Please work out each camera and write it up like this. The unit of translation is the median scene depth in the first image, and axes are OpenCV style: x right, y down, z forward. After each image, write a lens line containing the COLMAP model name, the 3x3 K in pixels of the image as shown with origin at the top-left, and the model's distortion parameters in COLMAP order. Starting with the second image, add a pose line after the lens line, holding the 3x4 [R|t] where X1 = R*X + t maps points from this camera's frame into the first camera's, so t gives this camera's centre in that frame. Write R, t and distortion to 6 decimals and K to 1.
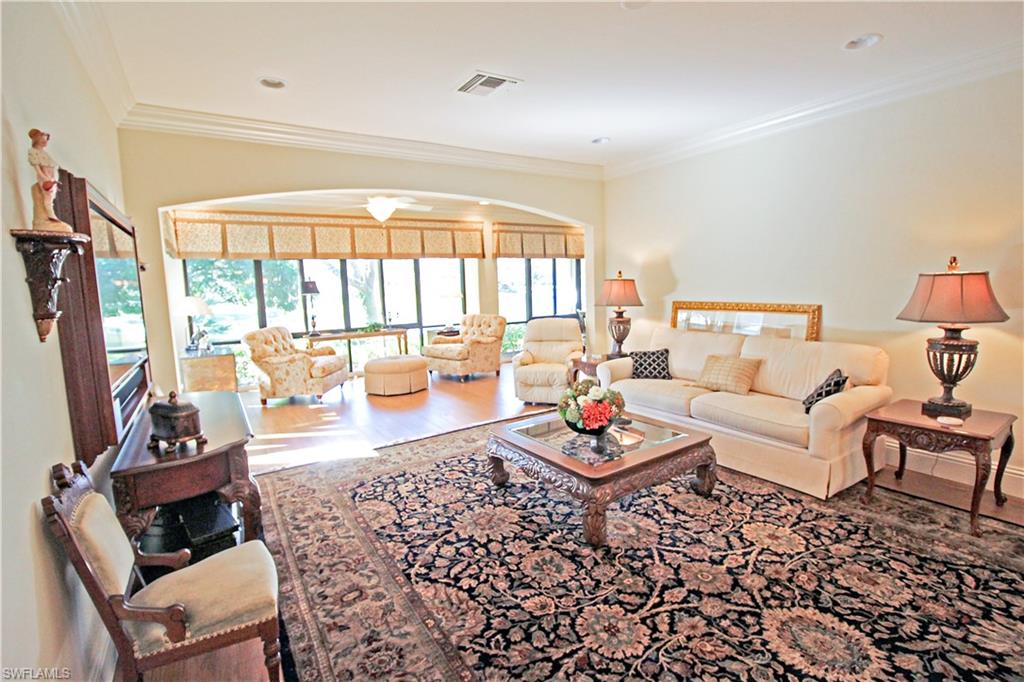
lens RADIAL K [[472.8, 0, 508.2], [0, 472.8, 336.3], [0, 0, 1]] dist [-0.002921, -0.009845]
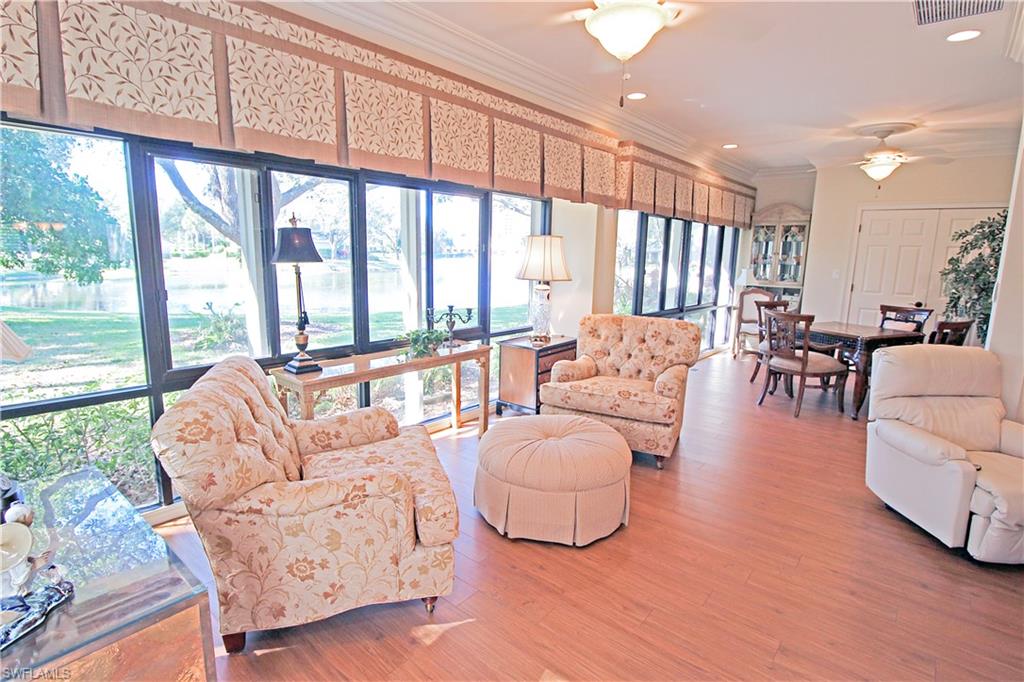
lens RADIAL K [[513.5, 0, 515.5], [0, 513.5, 338.8], [0, 0, 1]] dist [-0.004031, -0.004018]
pose [[0.954016, 0.001517, 0.299753, -0.530612], [-0.017715, 0.998525, 0.051326, -0.075013], [-0.299233, -0.054276, 0.952635, 0.783924]]
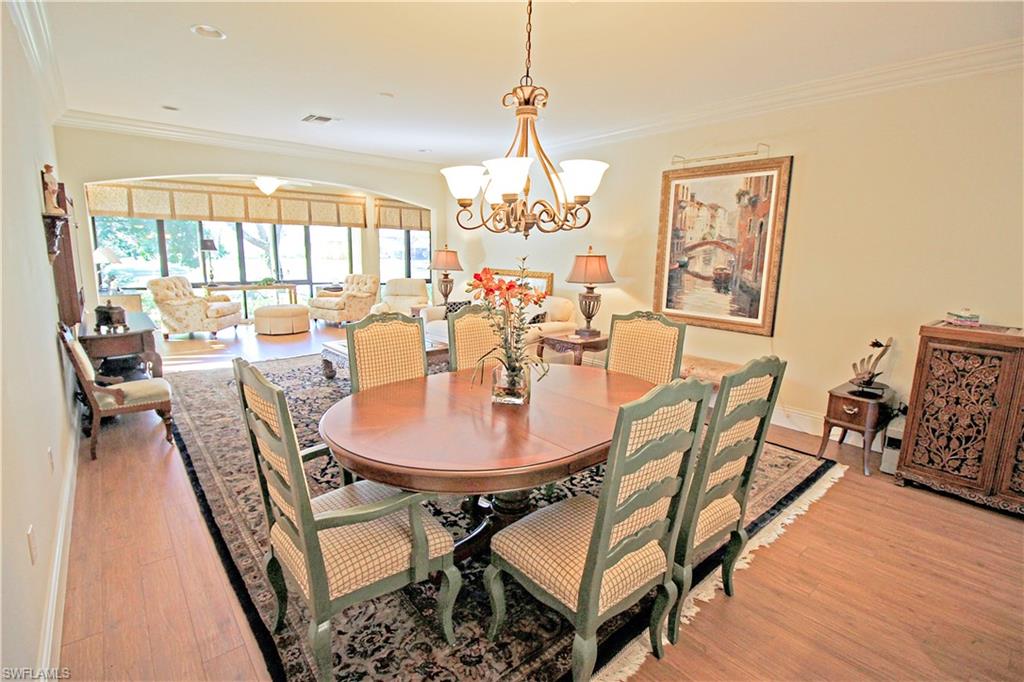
lens RADIAL K [[472.8, 0, 508.0], [0, 472.8, 333.2], [0, 0, 1]] dist [-0.002921, -0.009845]
pose [[0.988684, 0.024900, 0.147933, 0.219294], [-0.033272, 0.997965, 0.054390, 0.039900], [-0.146278, -0.058696, 0.987501, -0.412164]]
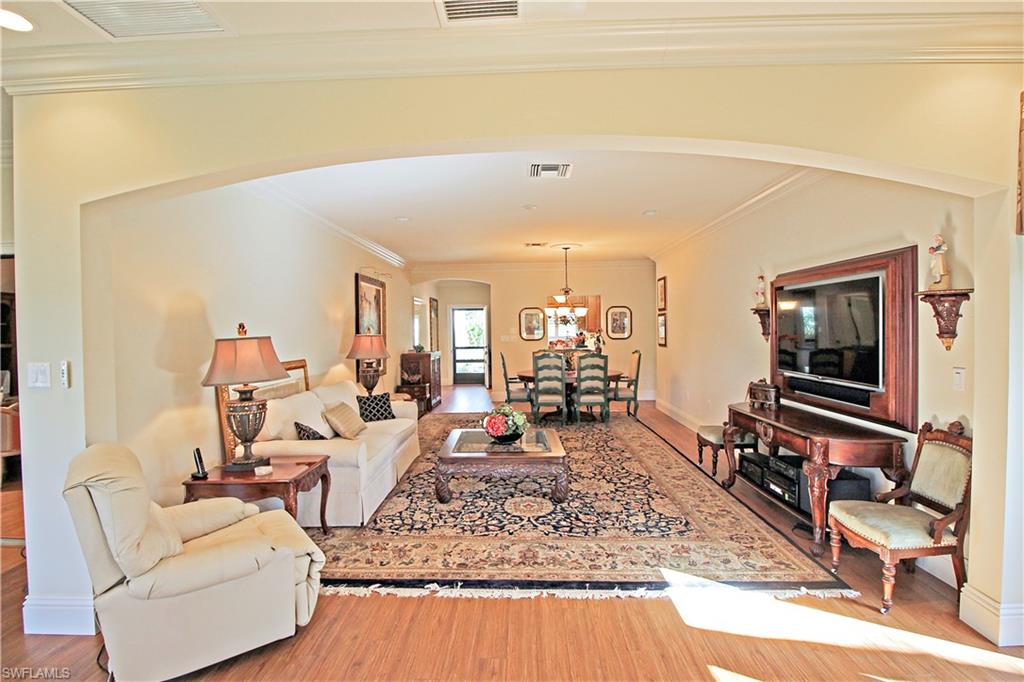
lens RADIAL K [[472.8, 0, 507.0], [0, 472.8, 337.2], [0, 0, 1]] dist [-0.002921, -0.009845]
pose [[-0.824700, 0.032019, 0.564663, -0.392064], [0.102638, 0.990291, 0.093750, -0.144558], [-0.556179, 0.135272, -0.819979, 1.321450]]
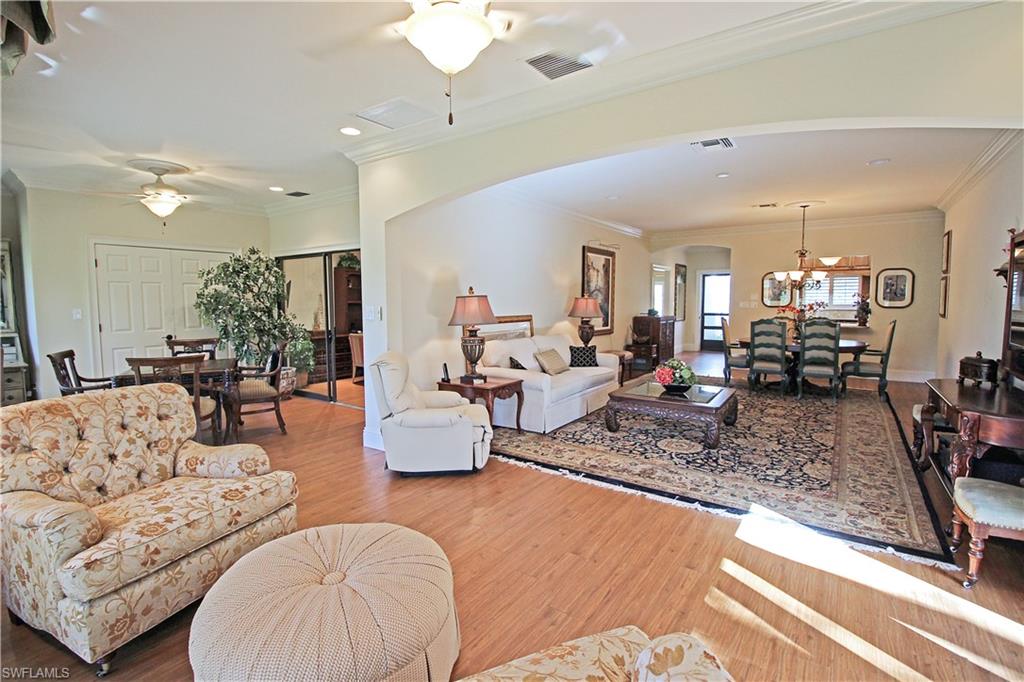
lens RADIAL K [[472.8, 0, 508.5], [0, 472.8, 336.1], [0, 0, 1]] dist [-0.002921, -0.009845]
pose [[-0.374983, -0.041605, 0.926098, -0.670078], [0.119786, 0.988443, 0.092908, -0.121202], [-0.919260, 0.145773, -0.365666, 1.298957]]
